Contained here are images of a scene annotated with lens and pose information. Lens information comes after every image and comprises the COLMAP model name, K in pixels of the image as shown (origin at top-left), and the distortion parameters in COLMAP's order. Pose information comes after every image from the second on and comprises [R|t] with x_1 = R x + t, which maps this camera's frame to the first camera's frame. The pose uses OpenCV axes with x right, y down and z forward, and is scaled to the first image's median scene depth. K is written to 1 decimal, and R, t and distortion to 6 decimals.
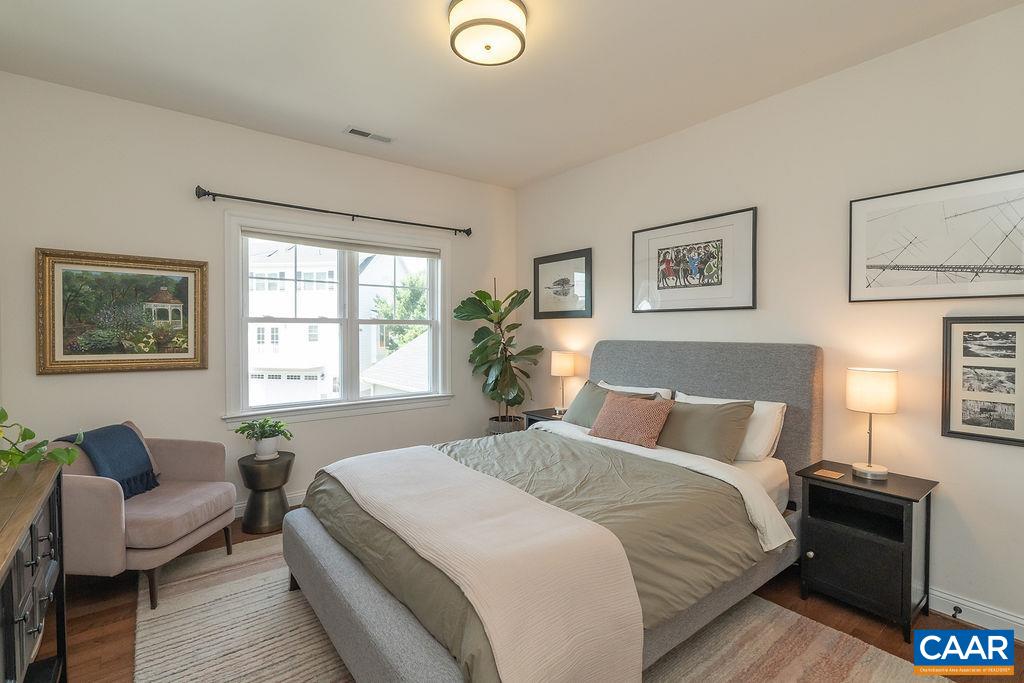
lens RADIAL K [[458.8, 0, 507.3], [0, 458.8, 342.5], [0, 0, 1]] dist [-0.008061, 0.001481]
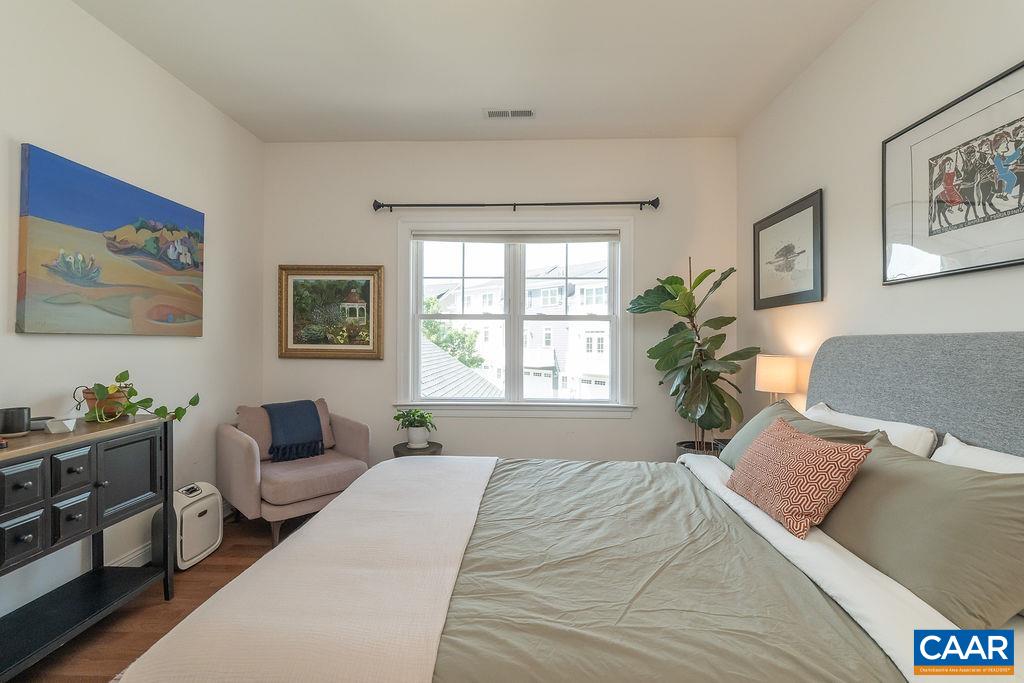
lens RADIAL K [[458.8, 0, 514.1], [0, 458.8, 341.2], [0, 0, 1]] dist [-0.008061, 0.001481]
pose [[0.772970, 0.004439, -0.634427, 0.313496], [-0.021736, 0.999574, -0.019488, 0.026460], [0.634070, 0.028853, 0.772737, 0.322891]]
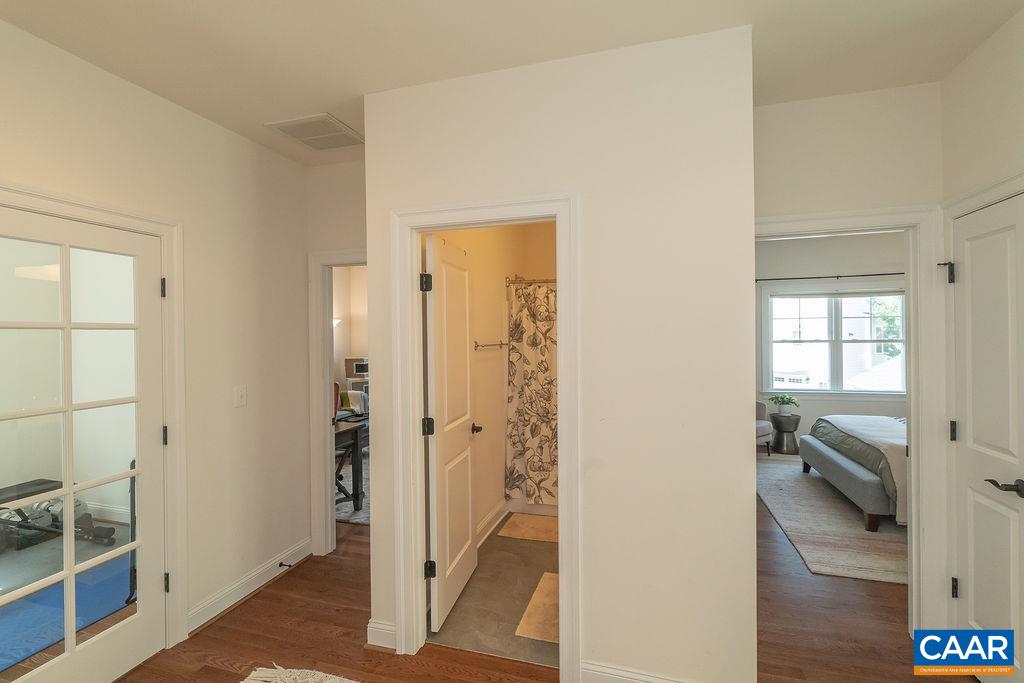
lens RADIAL K [[458.8, 0, 511.2], [0, 458.8, 336.6], [0, 0, 1]] dist [-0.008061, 0.001481]
pose [[0.579016, -0.006706, -0.815288, 0.370663], [-0.006687, 0.999893, -0.012974, -0.042534], [0.815289, 0.012964, 0.578910, -1.044491]]
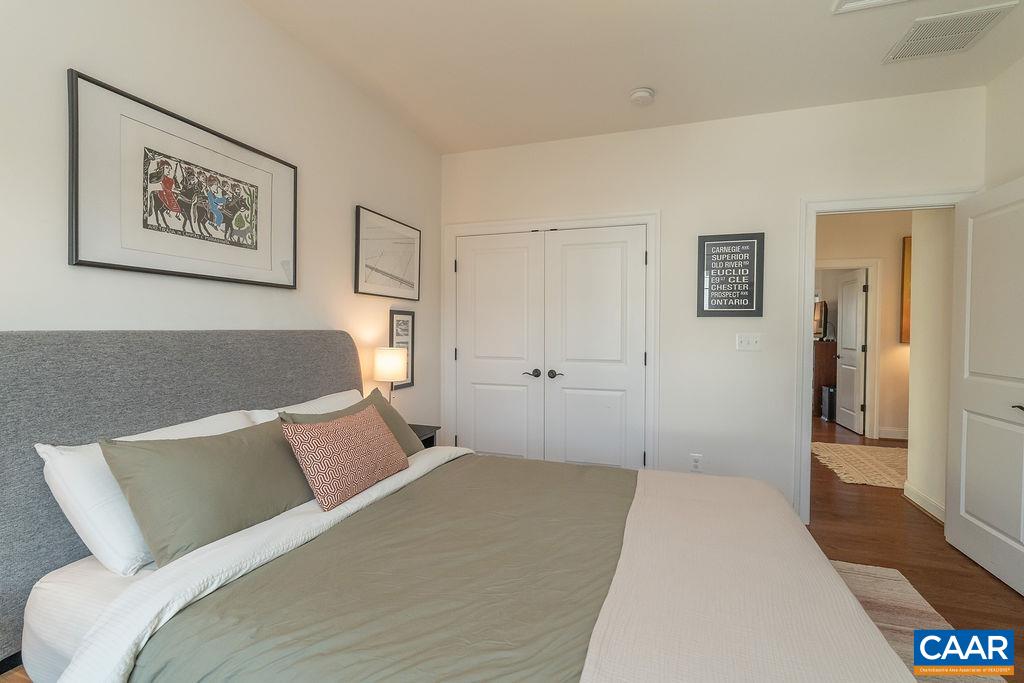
lens RADIAL K [[458.8, 0, 507.0], [0, 458.8, 332.3], [0, 0, 1]] dist [-0.008061, 0.001481]
pose [[-0.544685, -0.009575, 0.838586, -0.326244], [0.017156, 0.999598, 0.022556, -0.006818], [-0.838465, 0.026672, -0.544302, 1.009302]]
